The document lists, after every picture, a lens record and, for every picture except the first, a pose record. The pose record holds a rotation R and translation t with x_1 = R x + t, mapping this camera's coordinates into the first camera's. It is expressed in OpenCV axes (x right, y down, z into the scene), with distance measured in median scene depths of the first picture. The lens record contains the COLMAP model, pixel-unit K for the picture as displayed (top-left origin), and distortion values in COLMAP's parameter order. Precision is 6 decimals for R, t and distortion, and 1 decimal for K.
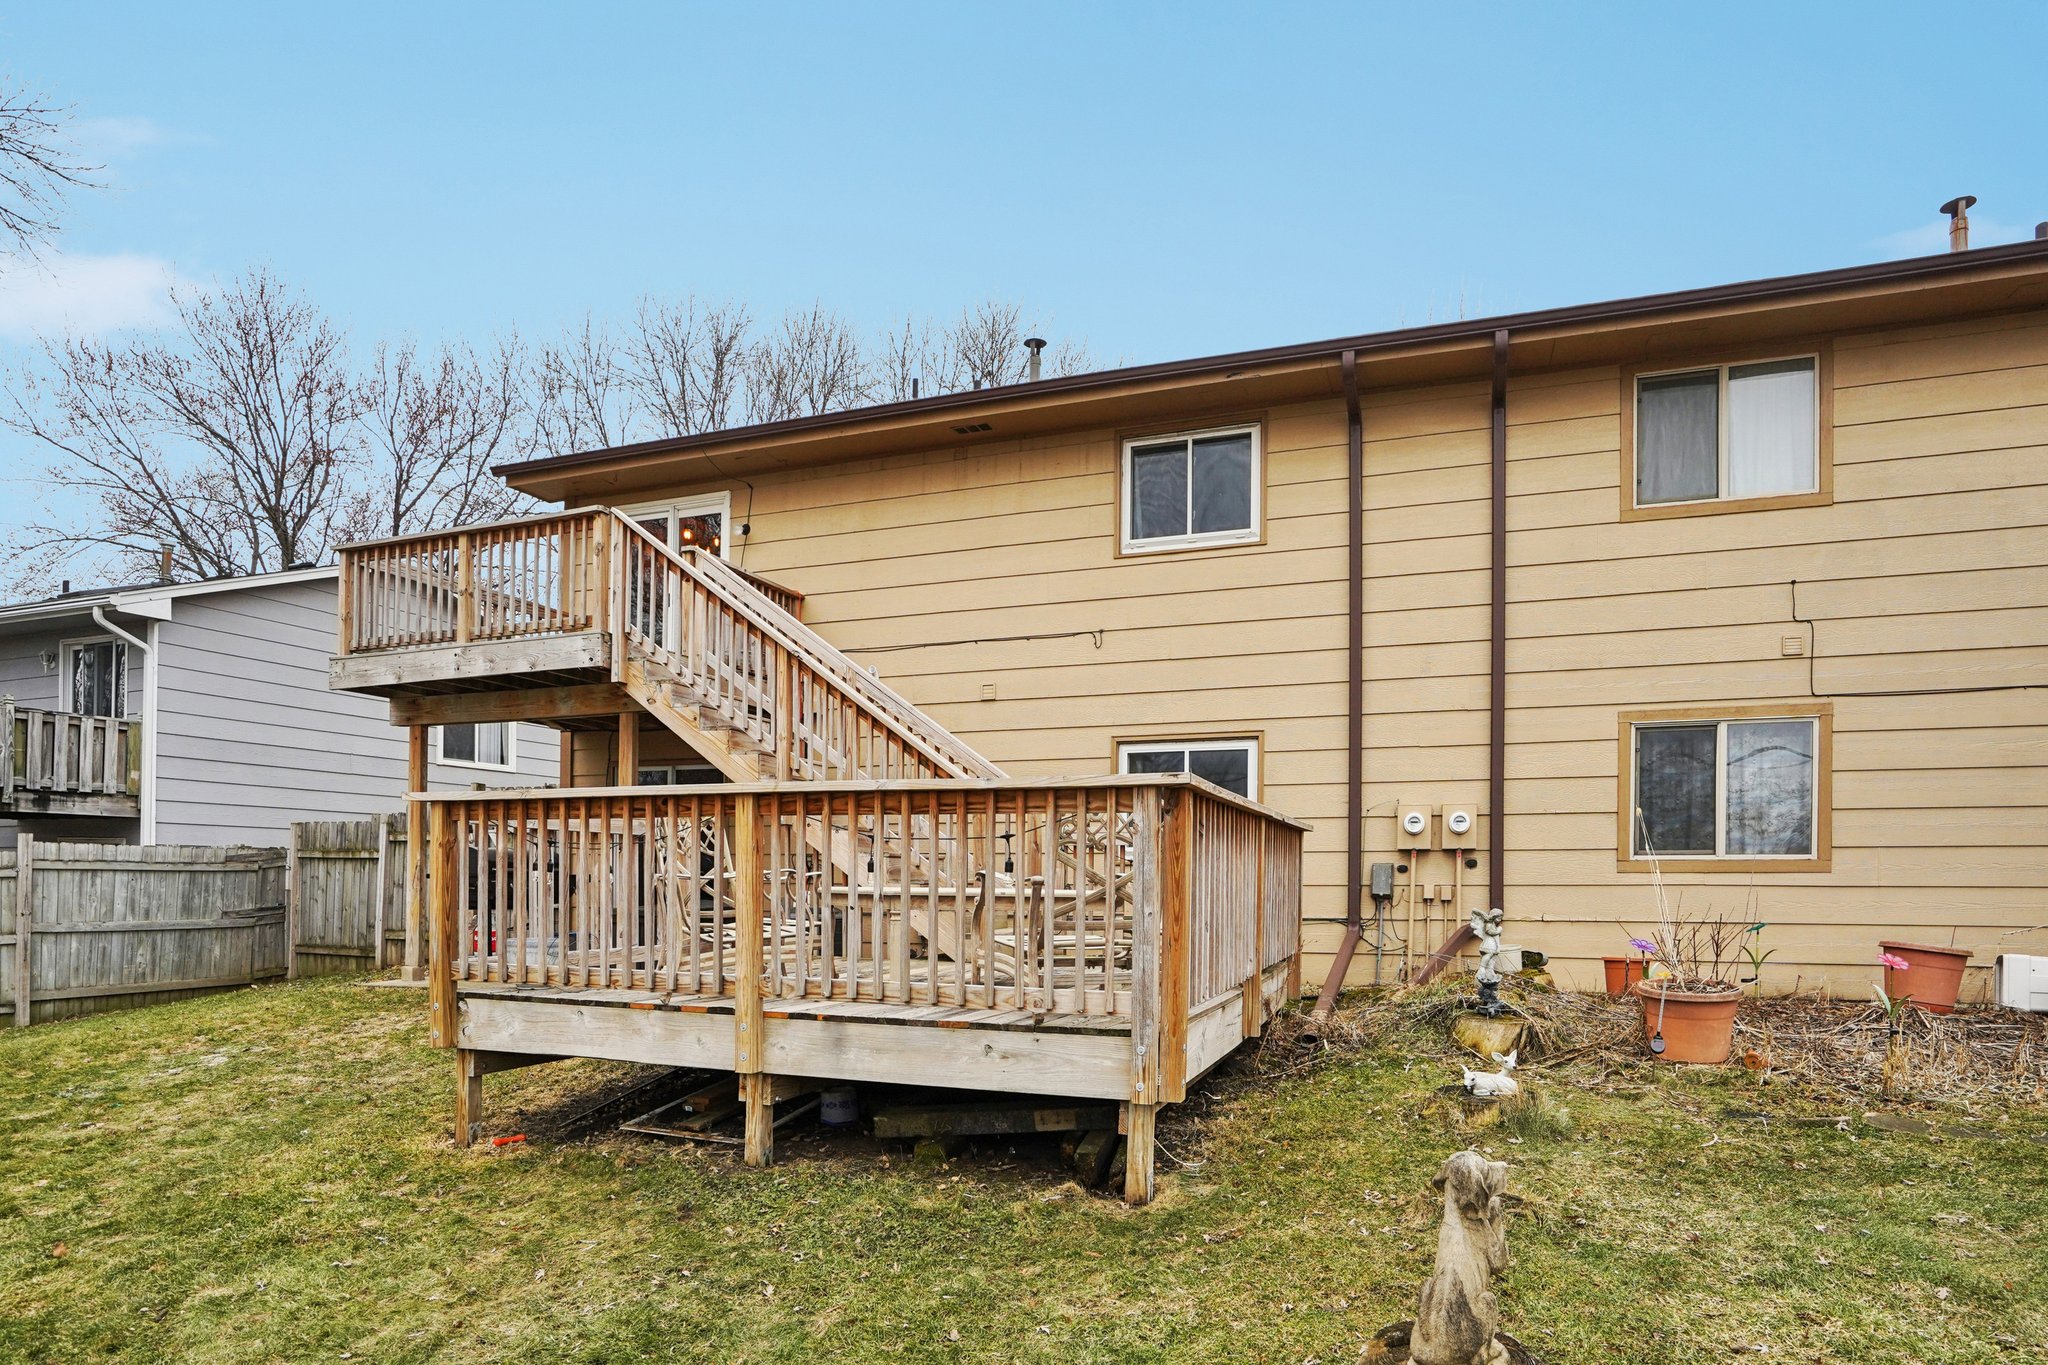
lens RADIAL K [[1019.2, 0, 1024.3], [0, 1019.2, 611.6], [0, 0, 1]] dist [-0.026047, 0.000905]
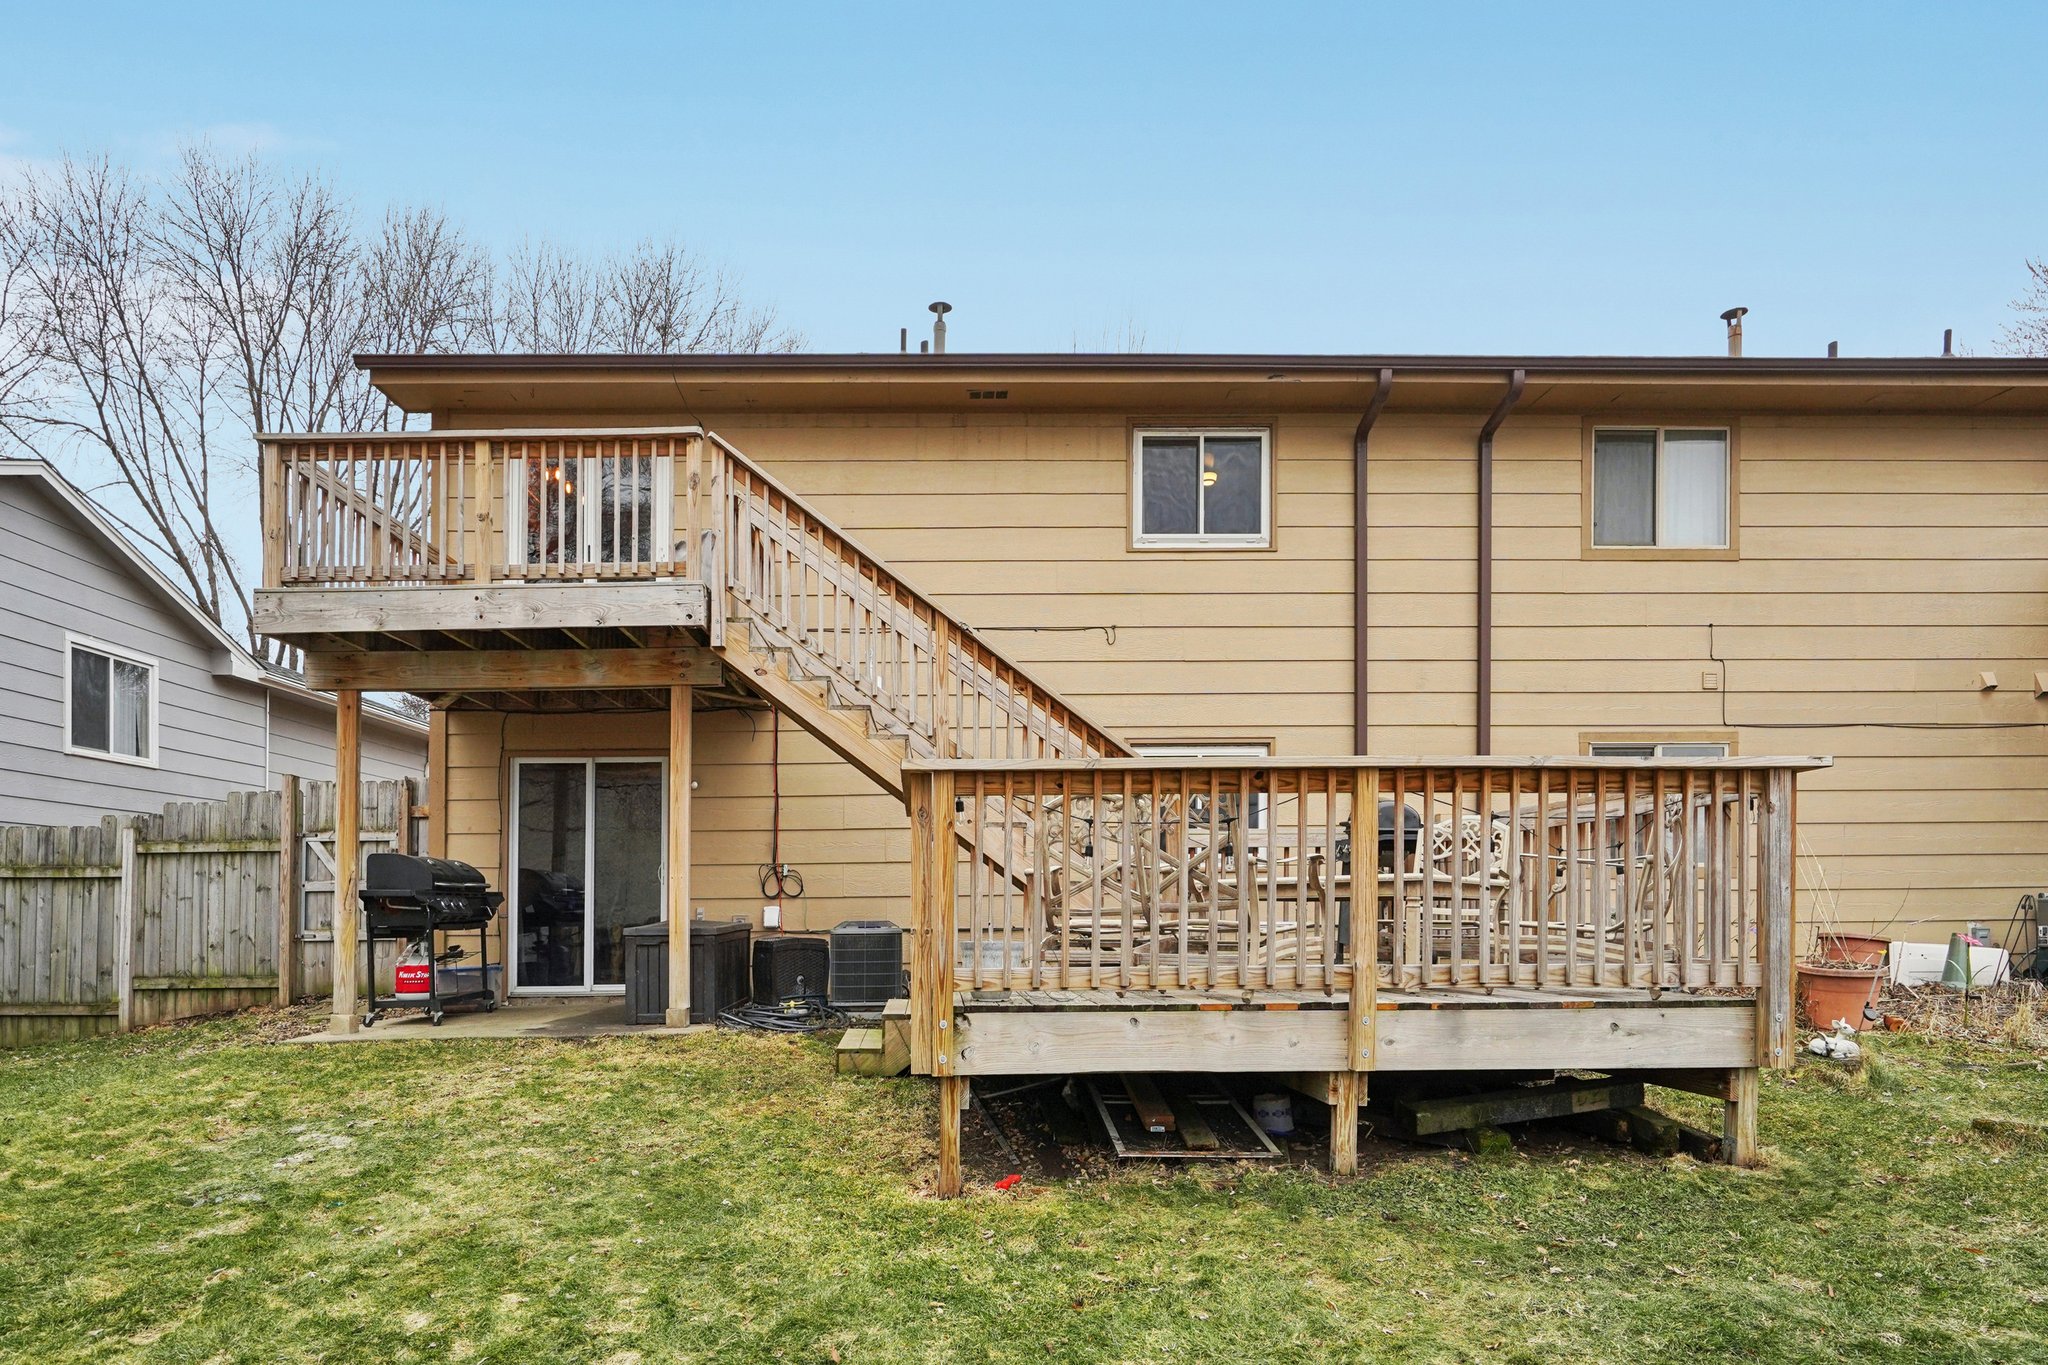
lens RADIAL K [[1099.2, 0, 1024.3], [0, 1099.2, 637.6], [0, 0, 1]] dist [0.002085, 0.000194]
pose [[0.943022, 0.064730, 0.326372, -0.349557], [-0.069863, 0.997548, 0.004019, 0.031704], [-0.325312, -0.026591, 0.945233, 0.065596]]
